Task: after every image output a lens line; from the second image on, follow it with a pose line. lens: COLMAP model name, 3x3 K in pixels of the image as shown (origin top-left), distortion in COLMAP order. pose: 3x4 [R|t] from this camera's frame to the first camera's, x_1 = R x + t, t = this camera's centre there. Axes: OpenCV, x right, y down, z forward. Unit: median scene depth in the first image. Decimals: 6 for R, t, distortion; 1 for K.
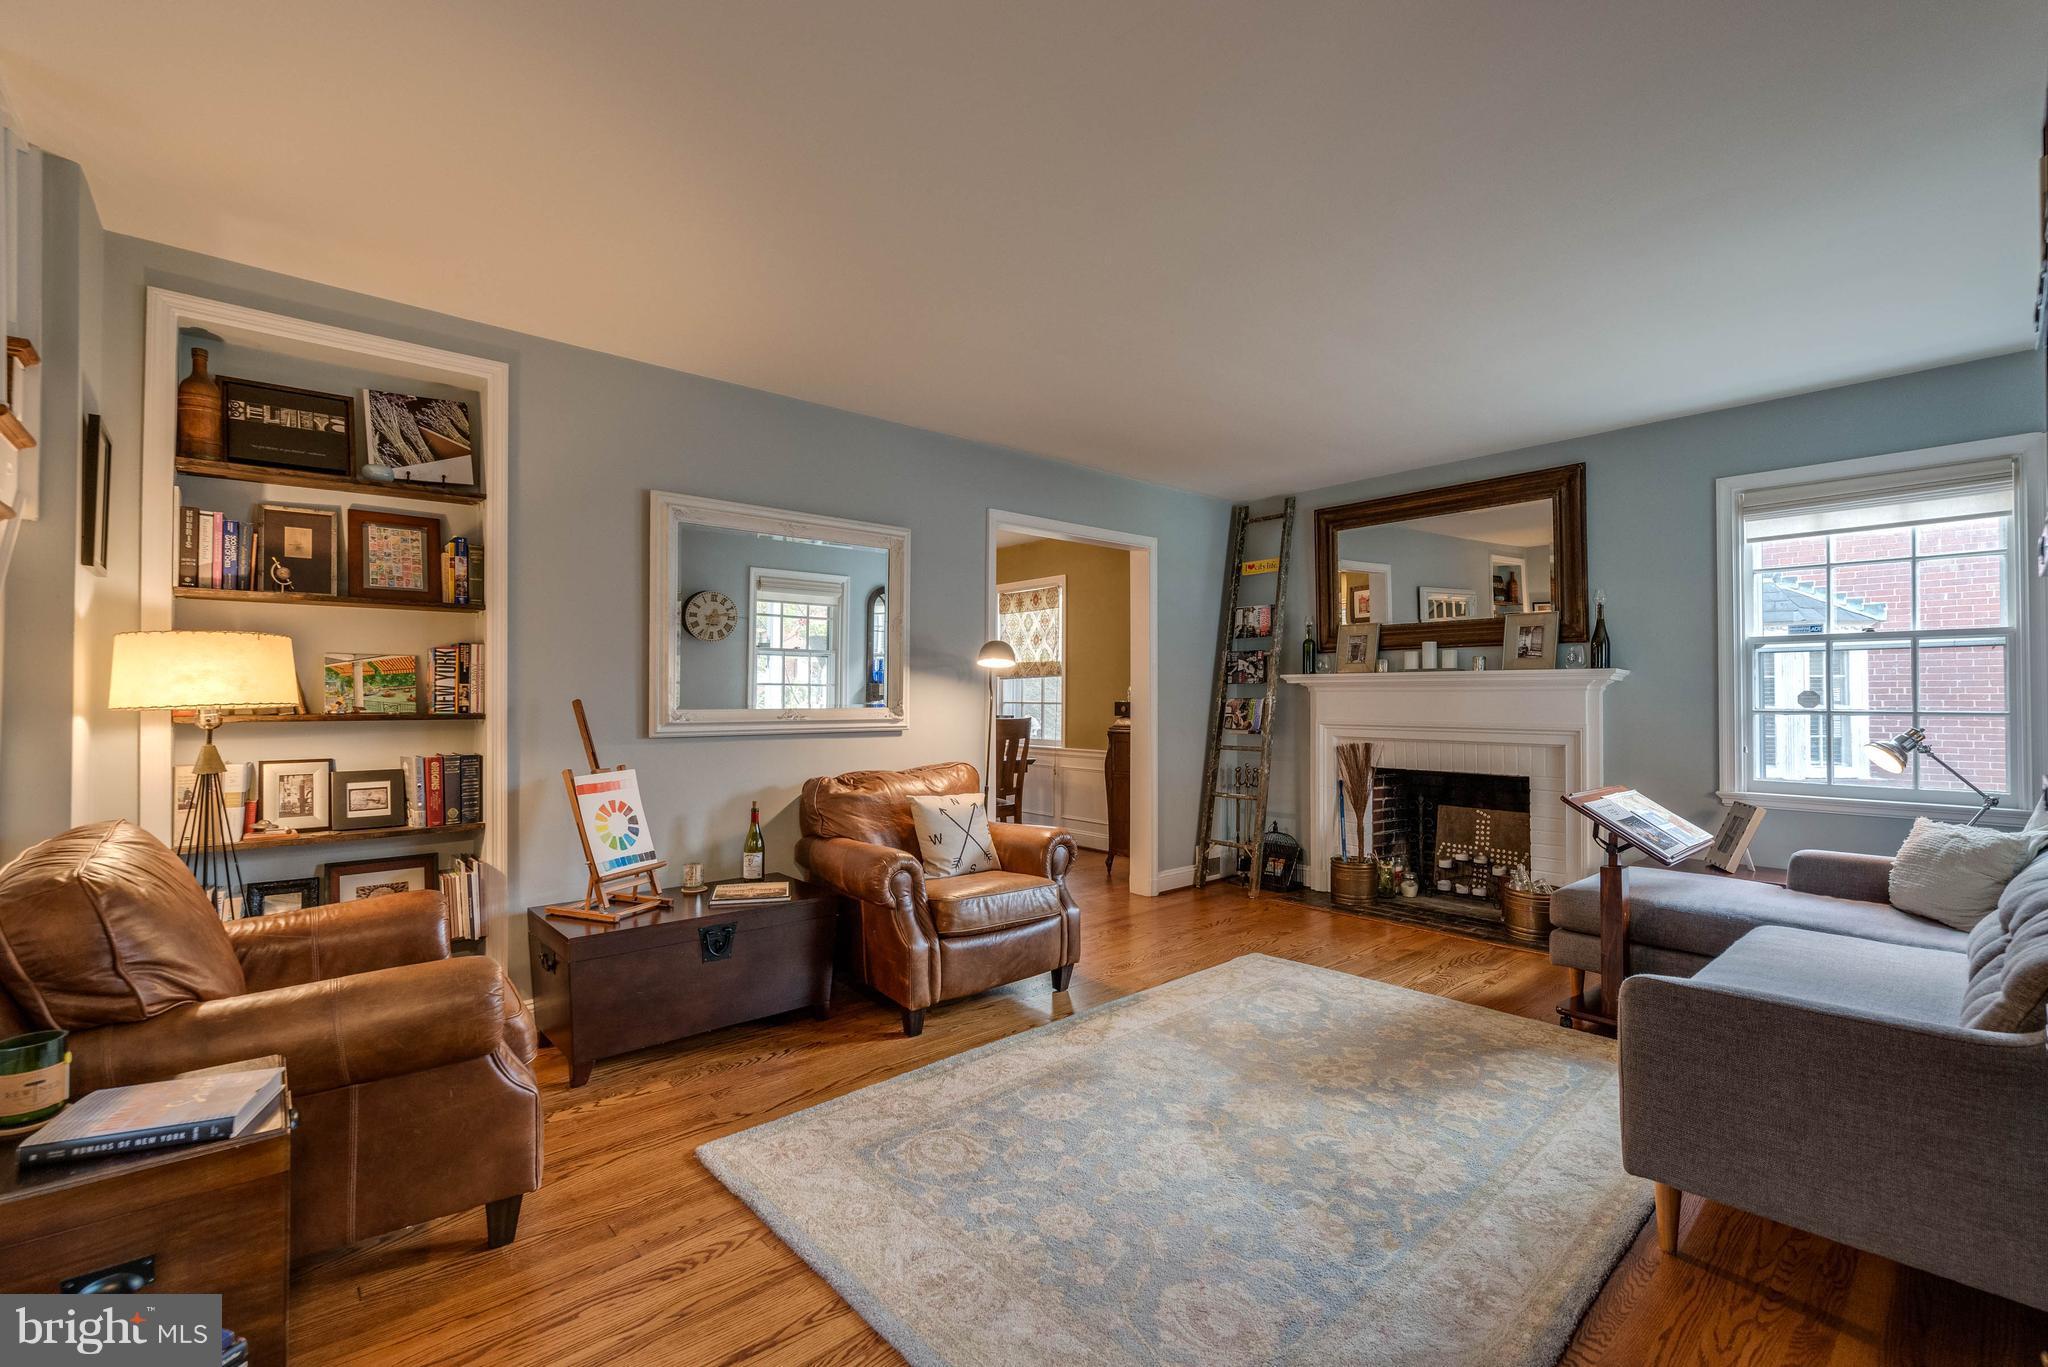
lens RADIAL K [[898.0, 0, 1027.1], [0, 898.0, 689.6], [0, 0, 1]] dist [-0.001248, -0.000388]
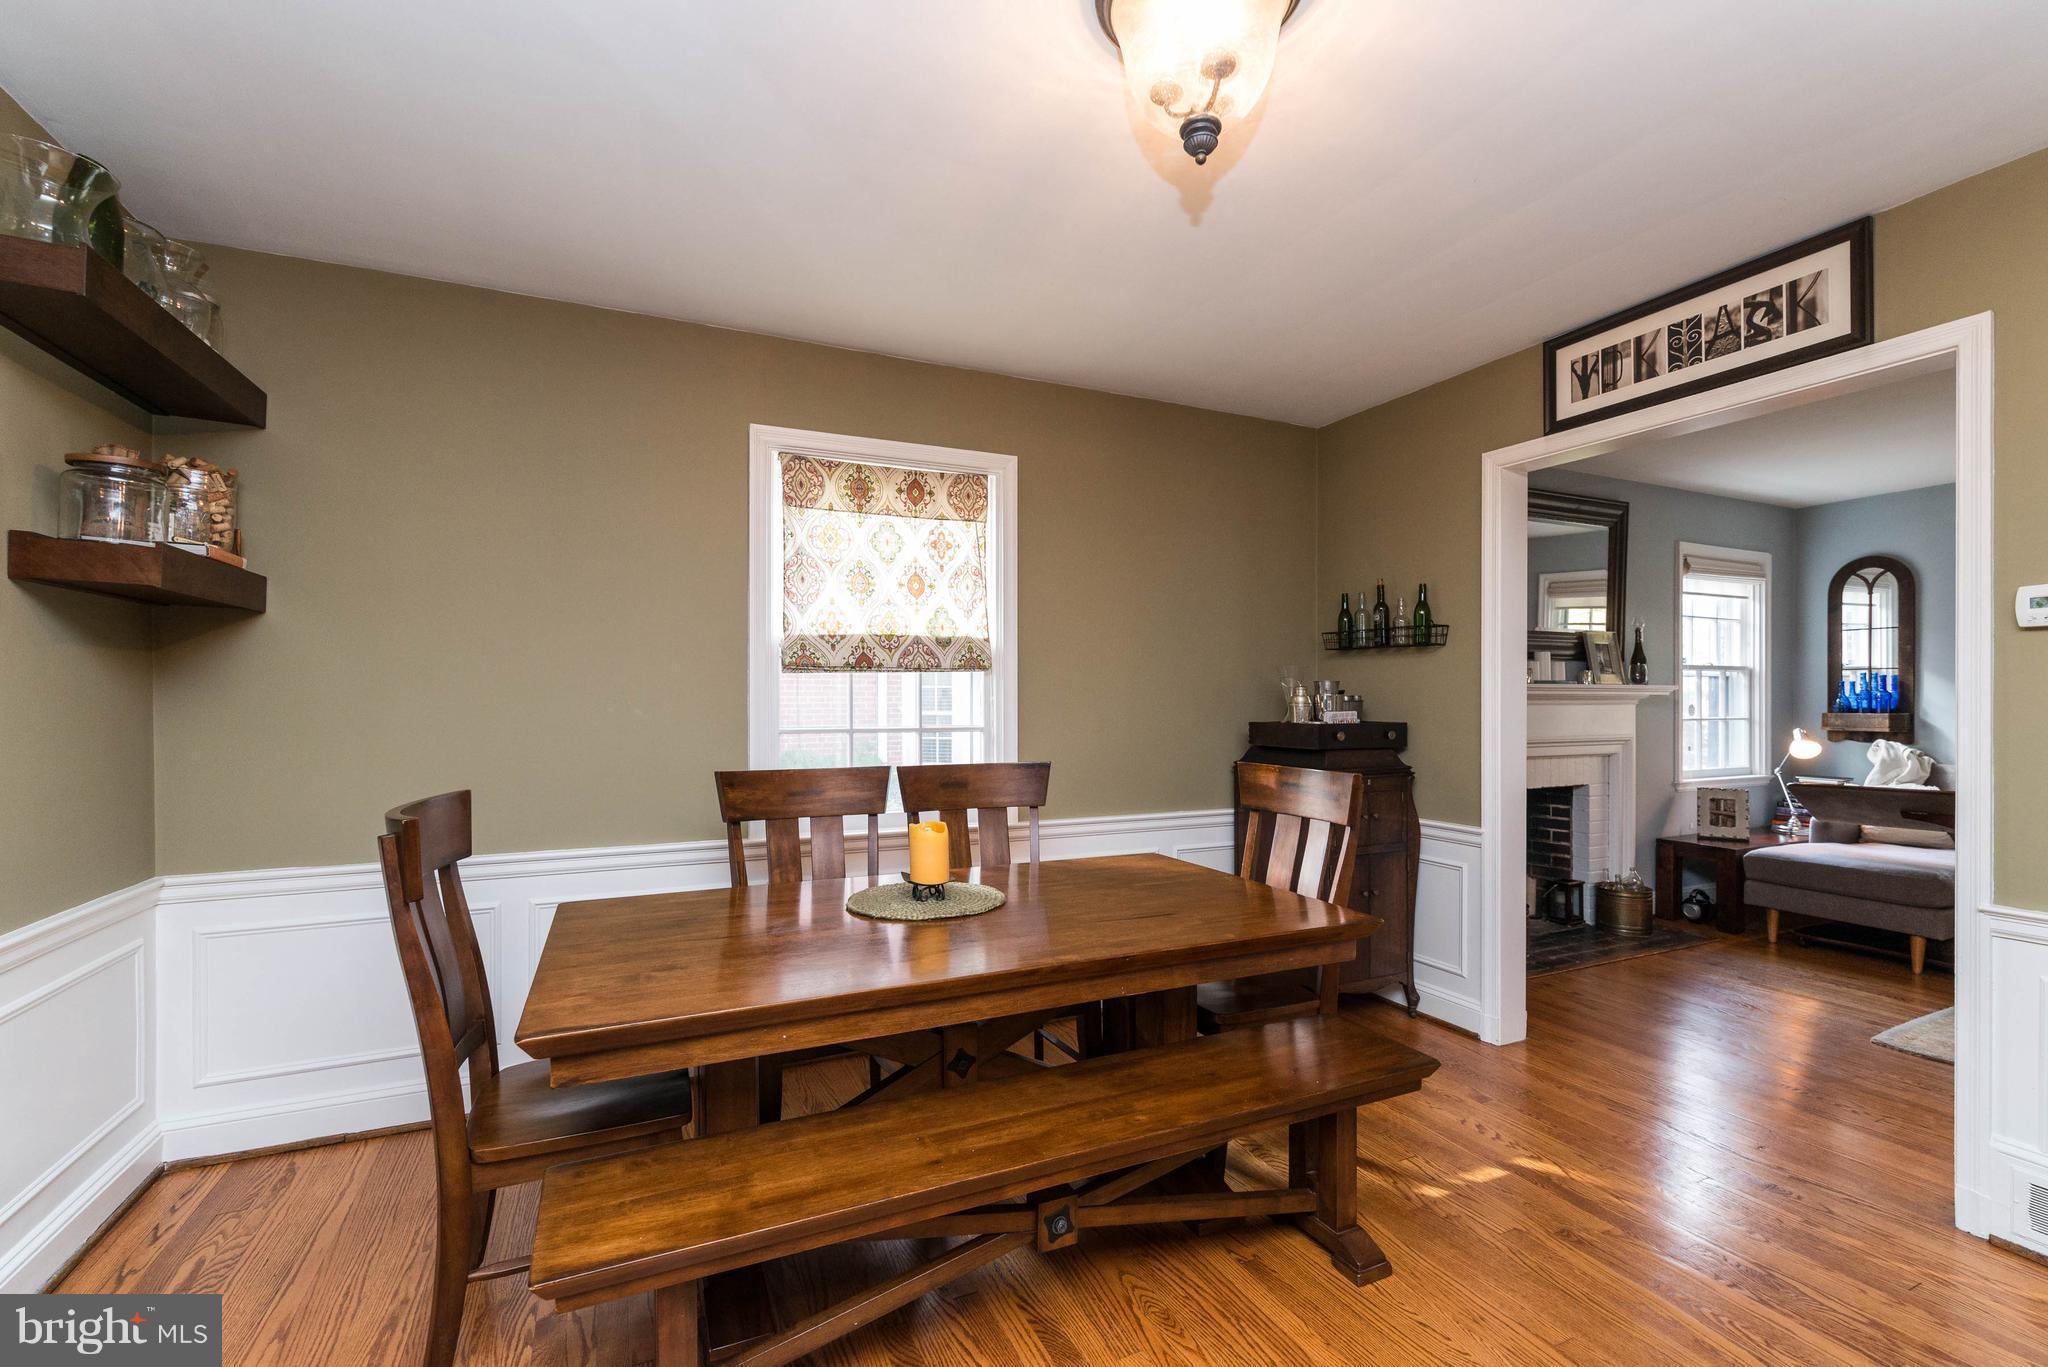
lens RADIAL K [[898.0, 0, 1027.1], [0, 898.0, 689.6], [0, 0, 1]] dist [-0.001248, -0.000388]
pose [[0.277810, 0.008097, 0.960602, -0.843445], [-0.007624, 0.999952, -0.006224, -0.004674], [-0.960606, -0.005595, 0.277858, 1.769709]]
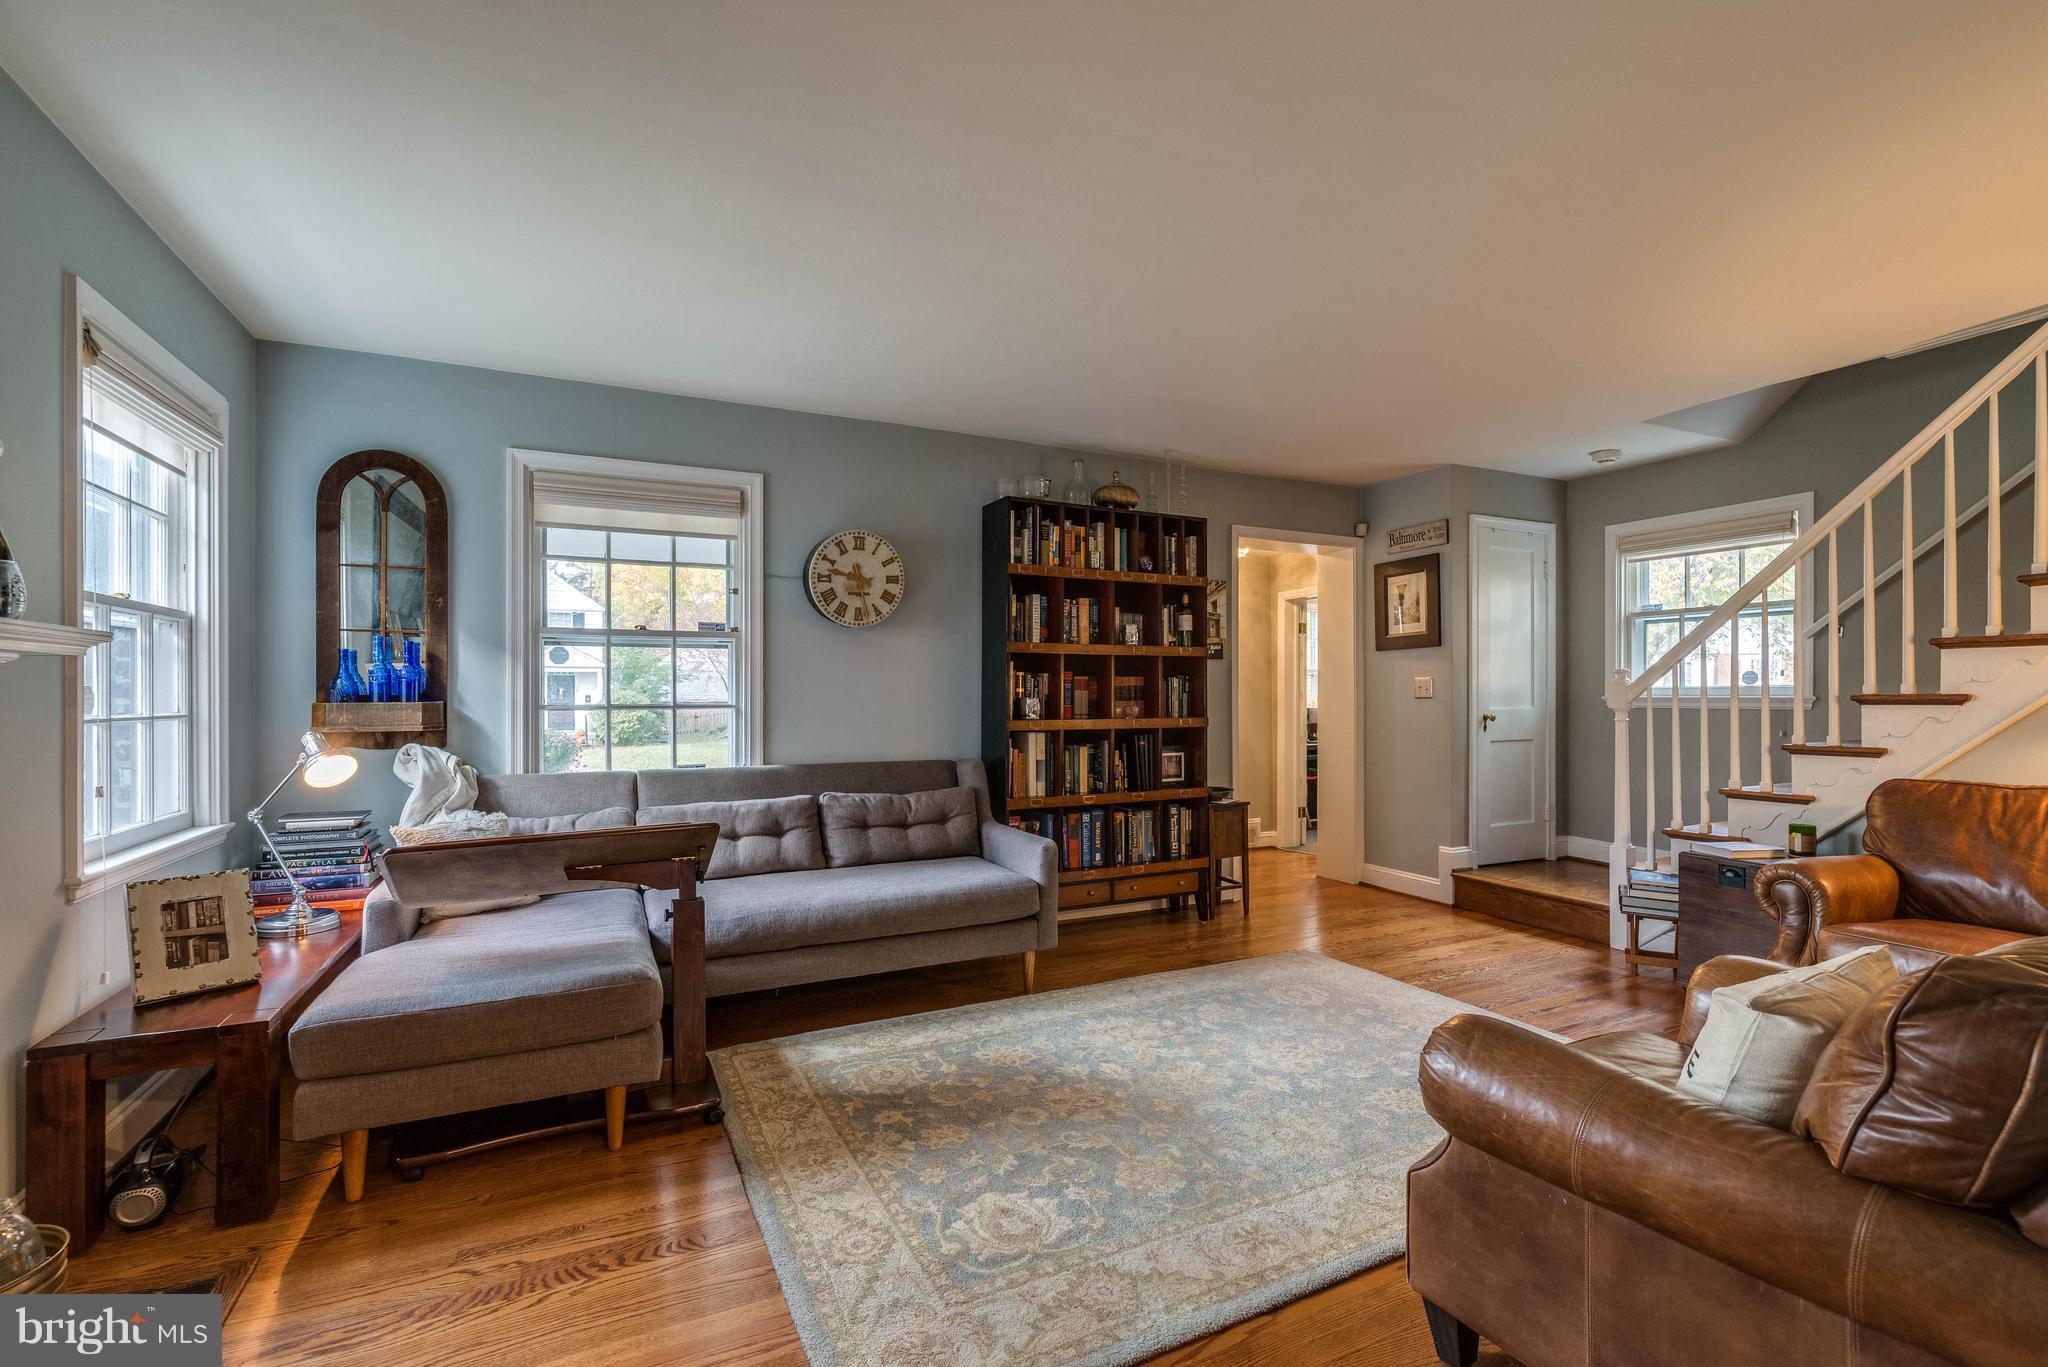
lens RADIAL K [[898.0, 0, 1027.1], [0, 898.0, 689.6], [0, 0, 1]] dist [-0.001248, -0.000388]
pose [[-0.963815, 0.007913, 0.266456, 0.125378], [0.004277, 0.999890, -0.014224, 0.018252], [-0.266539, -0.012569, -0.963742, 1.545715]]
